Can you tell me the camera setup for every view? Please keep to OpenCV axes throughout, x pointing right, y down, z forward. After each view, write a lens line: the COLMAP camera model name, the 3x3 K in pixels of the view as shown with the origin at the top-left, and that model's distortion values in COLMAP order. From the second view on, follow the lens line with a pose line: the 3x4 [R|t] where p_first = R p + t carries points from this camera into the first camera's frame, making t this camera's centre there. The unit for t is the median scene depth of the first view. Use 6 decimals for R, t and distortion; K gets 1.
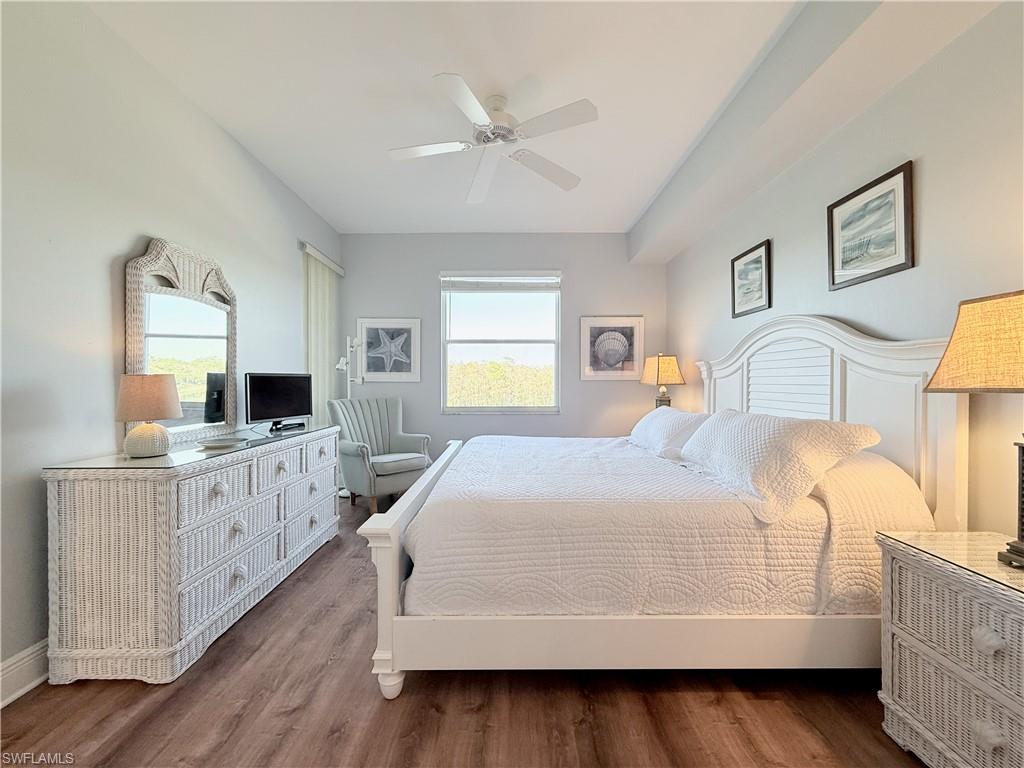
lens RADIAL K [[409.4, 0, 512.0], [0, 409.4, 384.0], [0, 0, 1]] dist [0.003101, 0.000304]
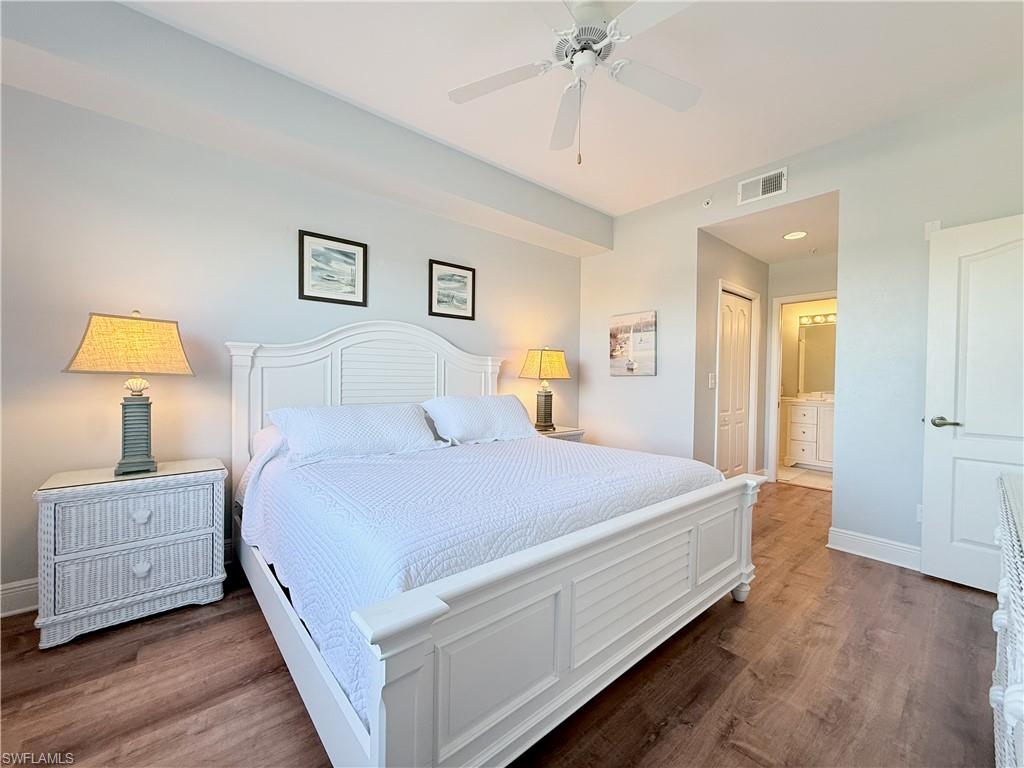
lens RADIAL K [[414.2, 0, 526.2], [0, 414.2, 395.0], [0, 0, 1]] dist [-0.031047, 0.006104]
pose [[-0.675635, -0.010206, 0.737166, -0.446042], [0.009864, 0.999690, 0.022881, 0.028077], [-0.737170, 0.022730, -0.675325, 1.329619]]
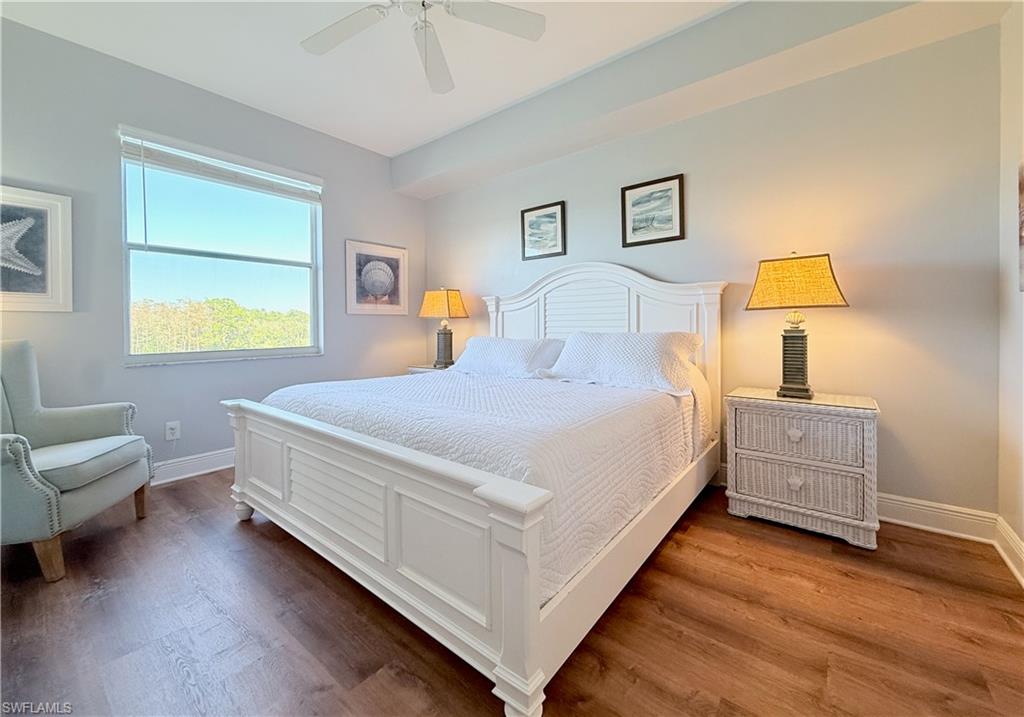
lens RADIAL K [[409.9, 0, 510.4], [0, 409.9, 331.2], [0, 0, 1]] dist [-0.001392, -0.000098]
pose [[0.625237, -0.016117, 0.780269, -0.443917], [0.013025, 0.999863, 0.010216, 0.034905], [-0.780326, 0.003776, 0.625361, 0.309130]]
